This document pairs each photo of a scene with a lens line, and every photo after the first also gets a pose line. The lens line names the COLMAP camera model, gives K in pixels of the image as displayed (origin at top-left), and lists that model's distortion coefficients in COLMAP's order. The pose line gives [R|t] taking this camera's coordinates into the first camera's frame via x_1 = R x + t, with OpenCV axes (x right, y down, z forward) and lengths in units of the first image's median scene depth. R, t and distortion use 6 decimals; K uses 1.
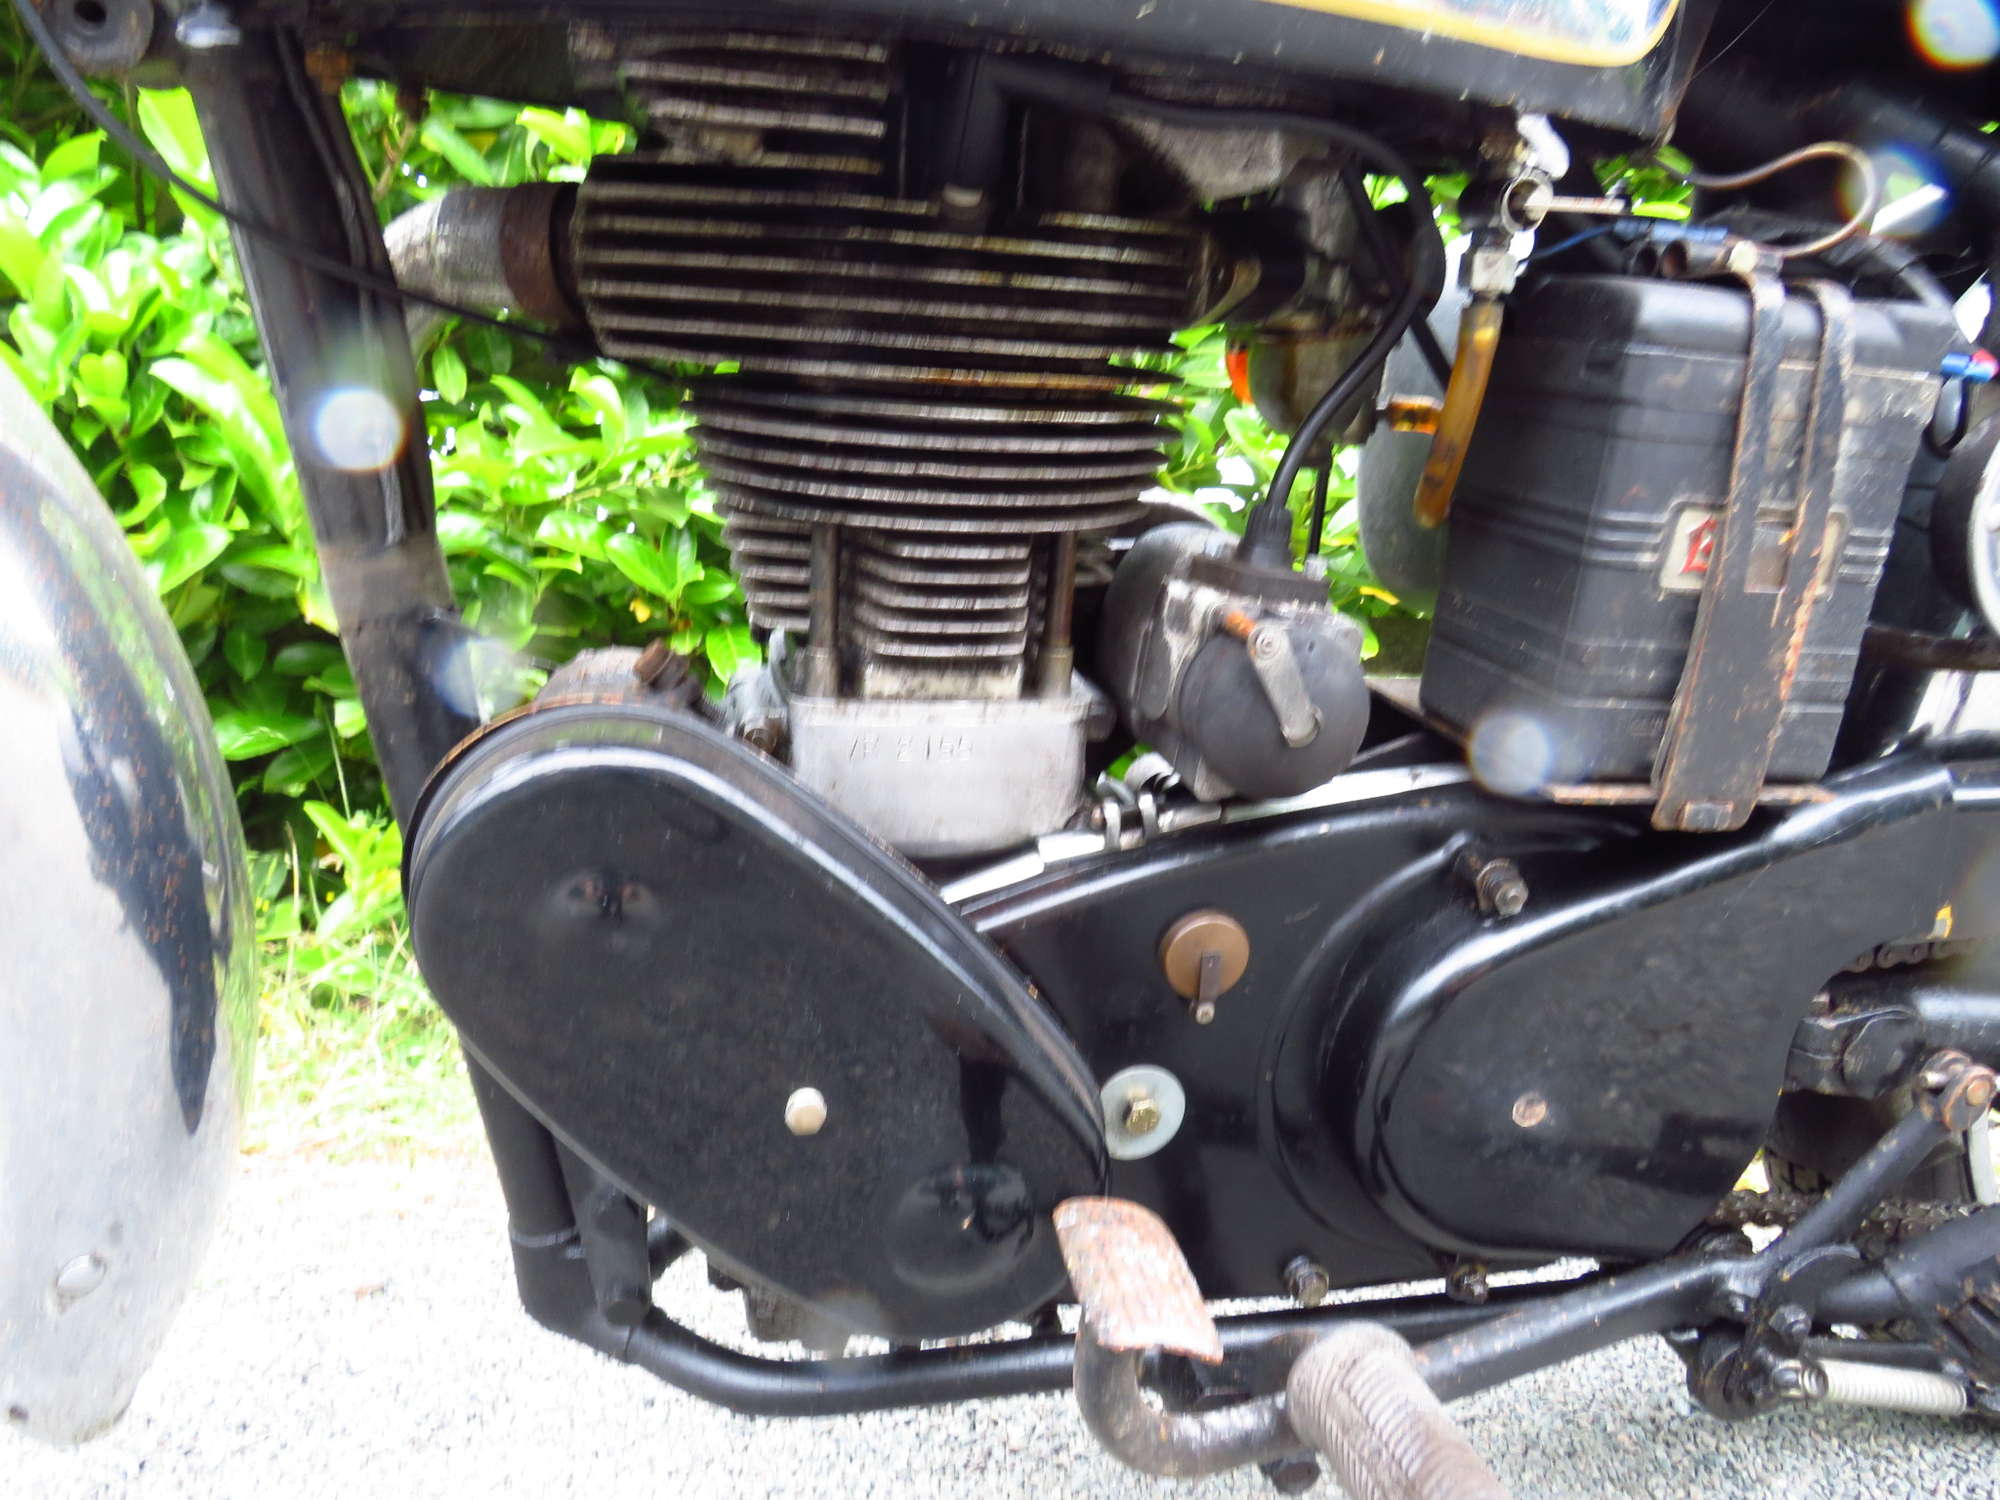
lens RADIAL K [[1432.2, 0, 996.6], [0, 1432.2, 749.1], [0, 0, 1]] dist [-0.017316, 0.021887]
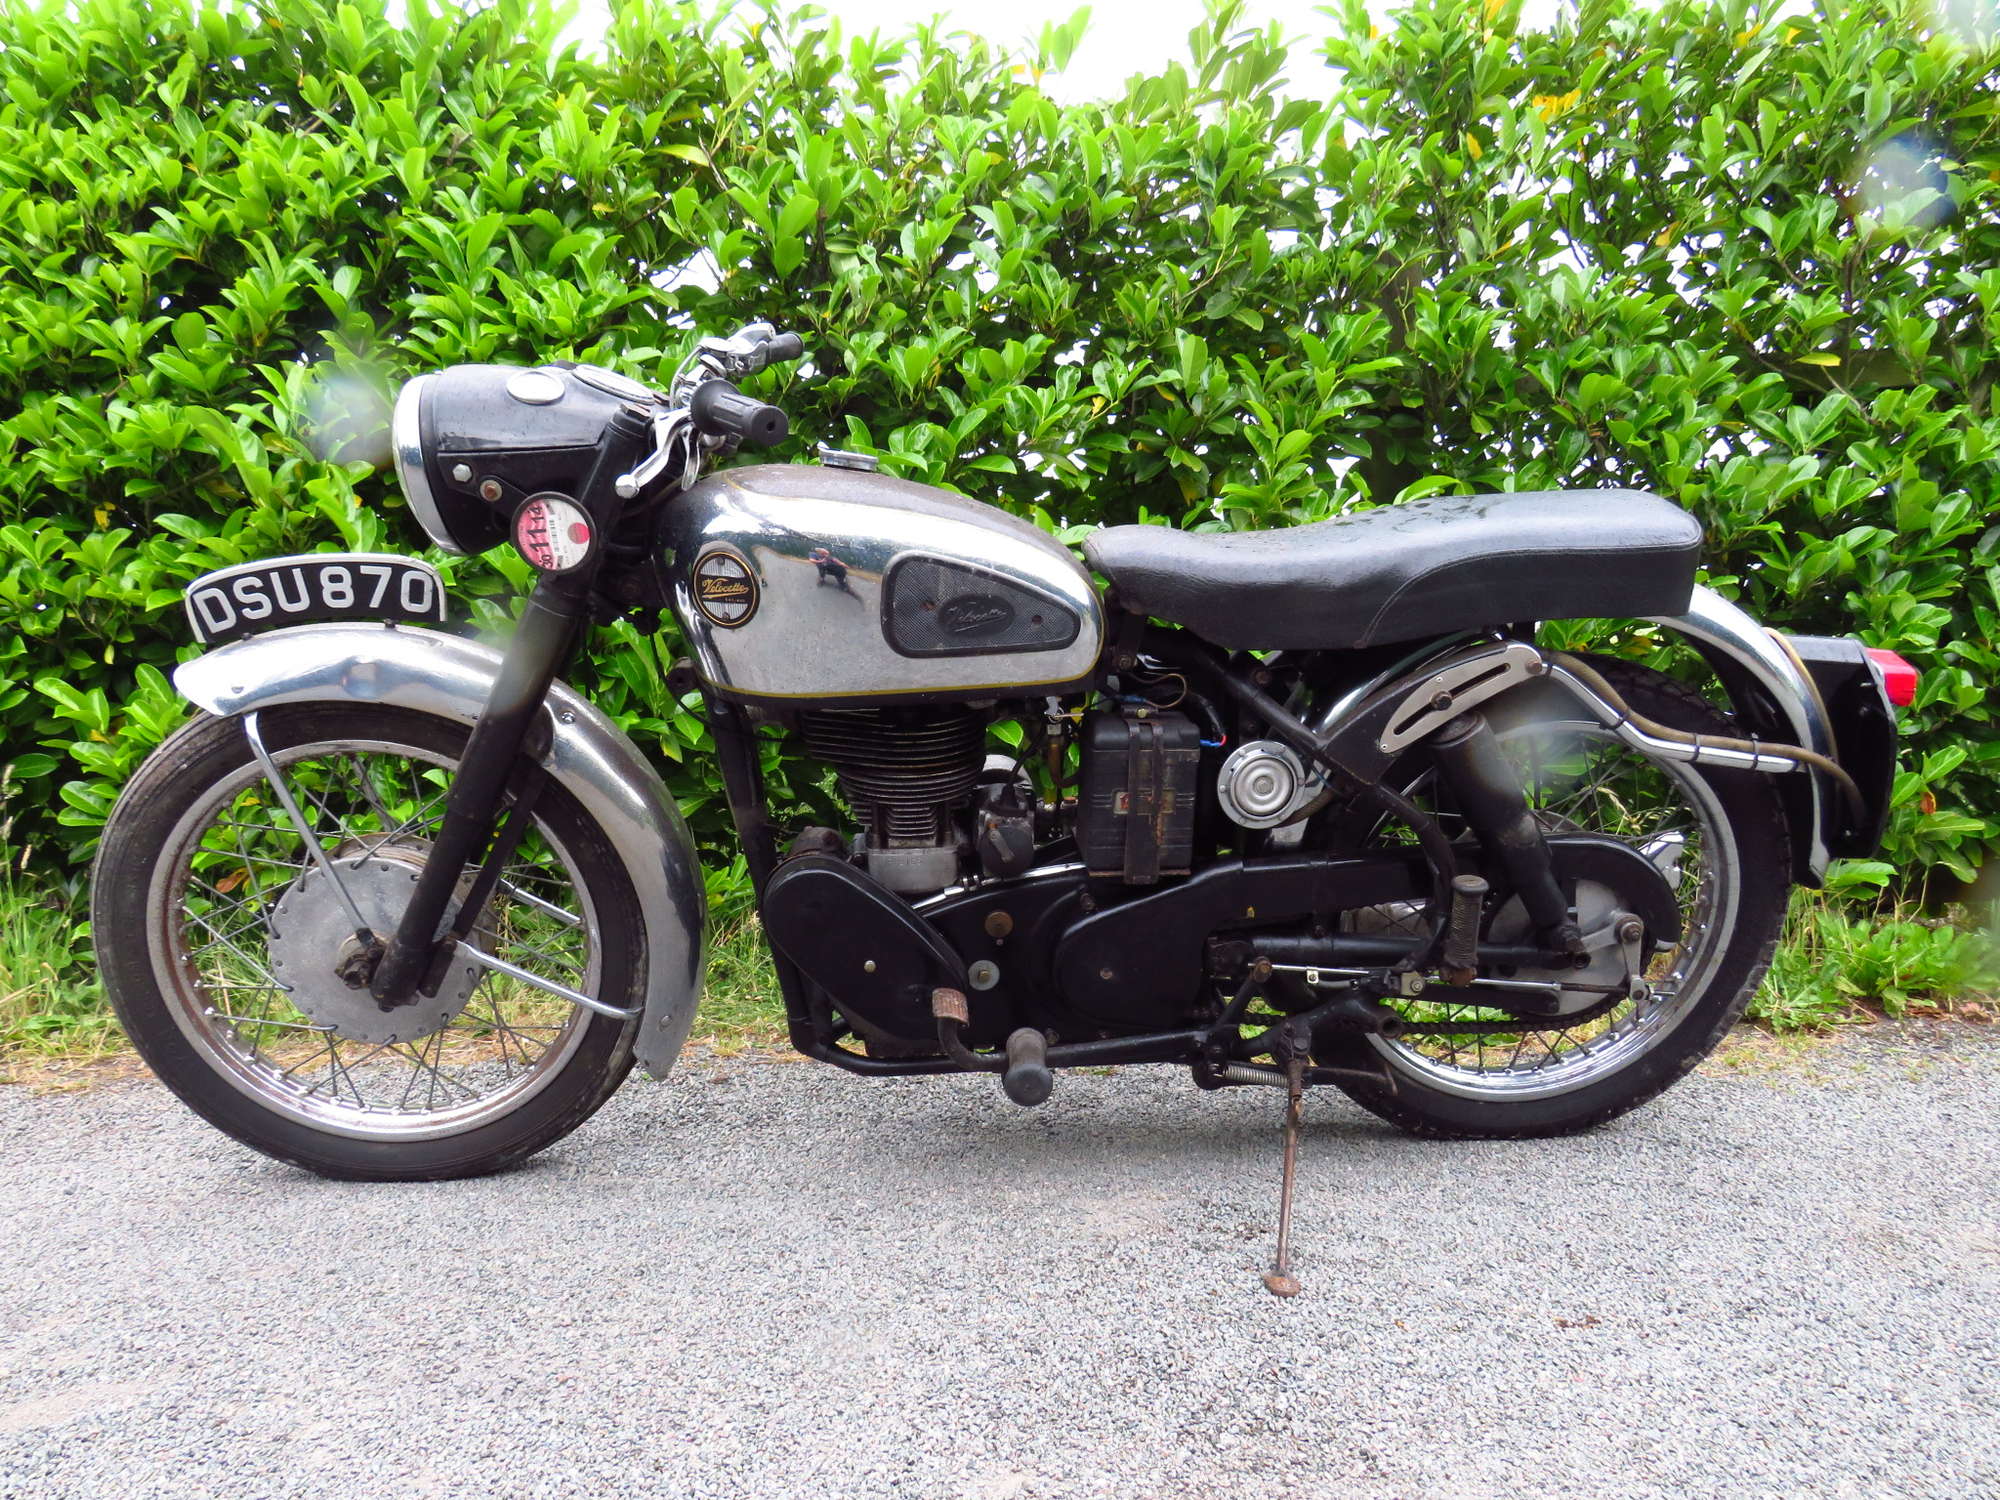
lens RADIAL K [[1408.4, 0, 1003.1], [0, 1408.4, 748.0], [0, 0, 1]] dist [-0.030584, 0.005939]
pose [[0.989044, -0.024502, -0.145572, 0.676176], [0.022990, 0.999663, -0.012058, -0.229681], [0.145818, 0.008580, 0.989274, -2.292174]]
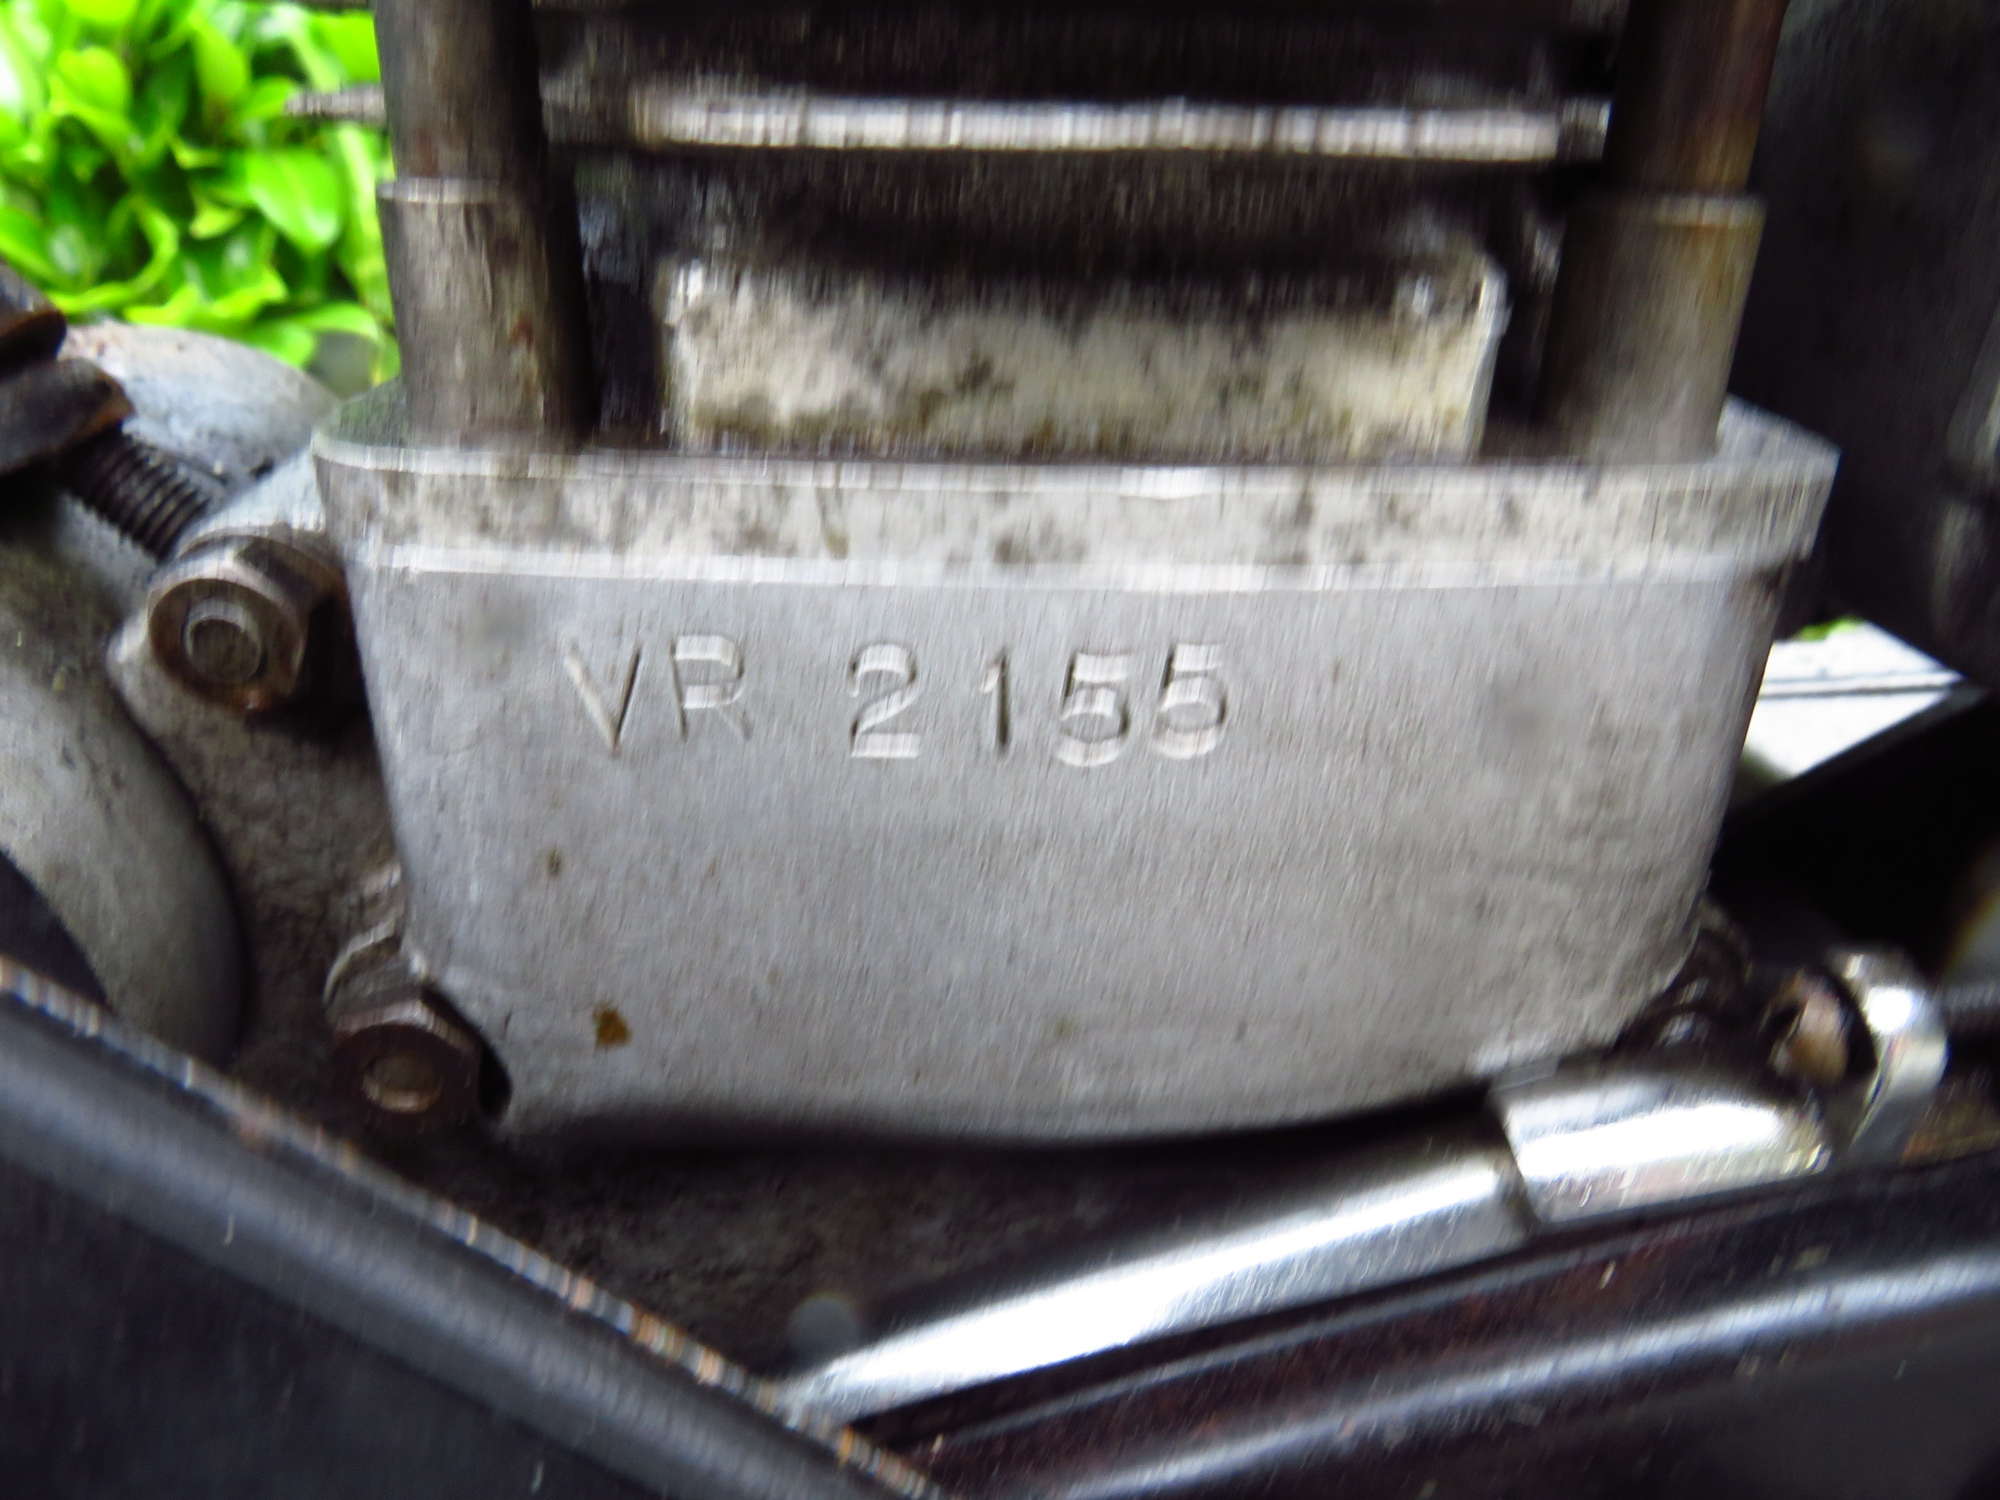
lens RADIAL K [[1408.4, 0, 1003.1], [0, 1408.4, 748.0], [0, 0, 1]] dist [-0.030584, 0.005939]
pose [[0.977760, 0.045704, -0.204684, -0.007189], [-0.024225, 0.994046, 0.106237, -0.014998], [0.208321, -0.098916, 0.973046, 0.818694]]
